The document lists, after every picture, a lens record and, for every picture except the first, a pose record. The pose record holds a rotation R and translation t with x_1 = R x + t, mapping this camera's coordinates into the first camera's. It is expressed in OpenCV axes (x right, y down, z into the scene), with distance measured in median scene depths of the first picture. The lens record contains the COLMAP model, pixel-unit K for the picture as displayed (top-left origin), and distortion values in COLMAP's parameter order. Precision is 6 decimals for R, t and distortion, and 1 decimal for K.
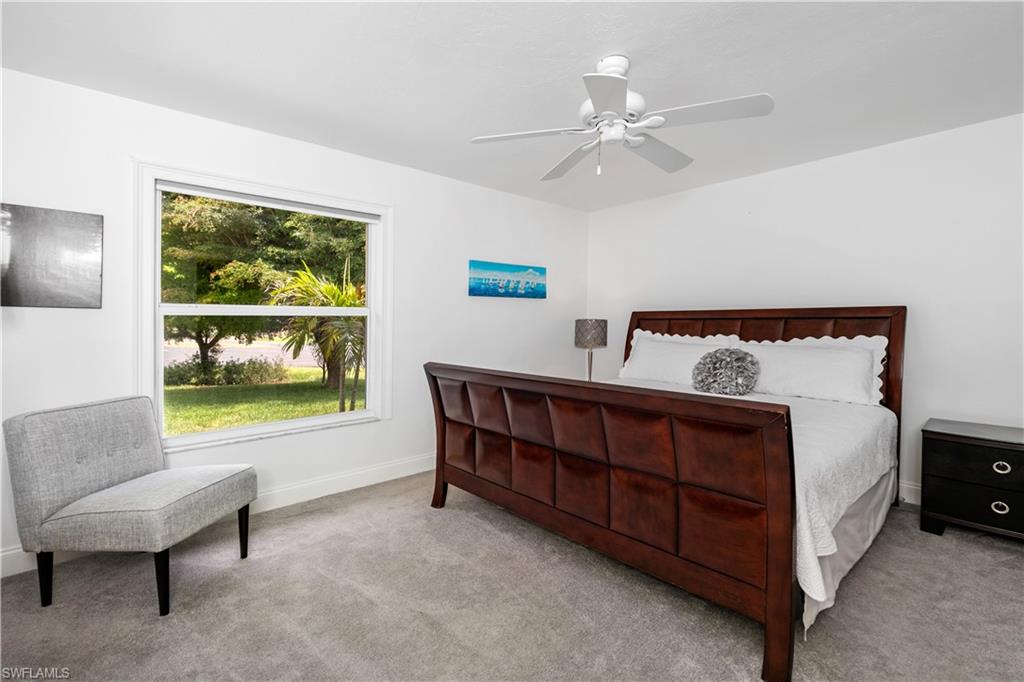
lens RADIAL K [[461.7, 0, 515.0], [0, 461.7, 333.9], [0, 0, 1]] dist [0.001893, 0.000337]
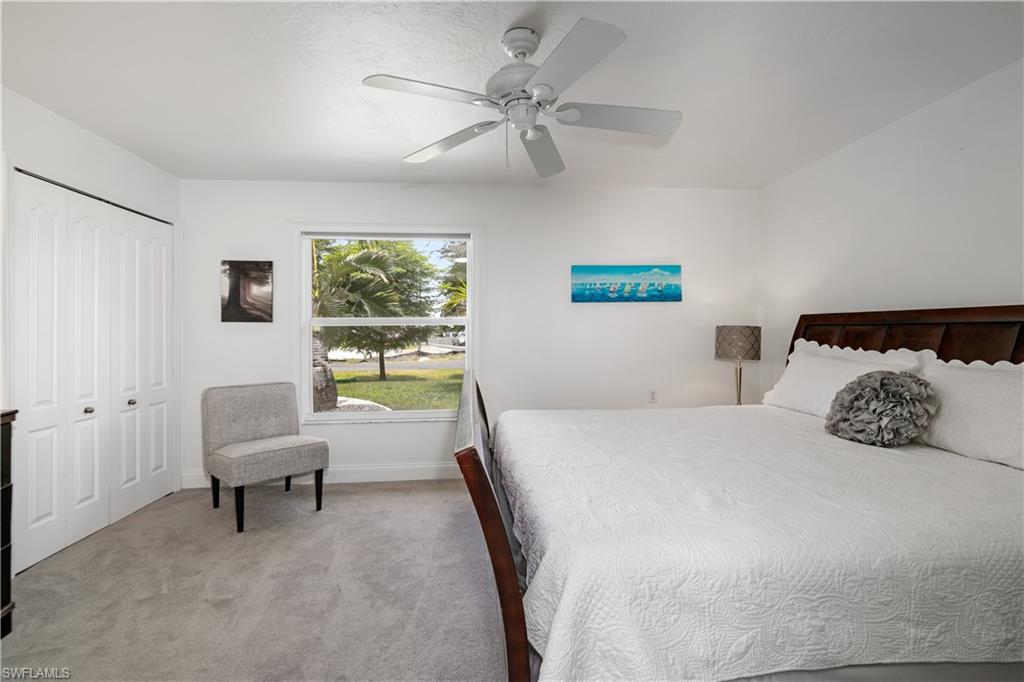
lens RADIAL K [[461.7, 0, 515.0], [0, 461.7, 333.9], [0, 0, 1]] dist [0.001893, 0.000337]
pose [[0.794603, 0.001952, -0.607126, 0.388638], [-0.010625, 0.999886, -0.010692, -0.006124], [0.607036, 0.014947, 0.794534, 0.168426]]
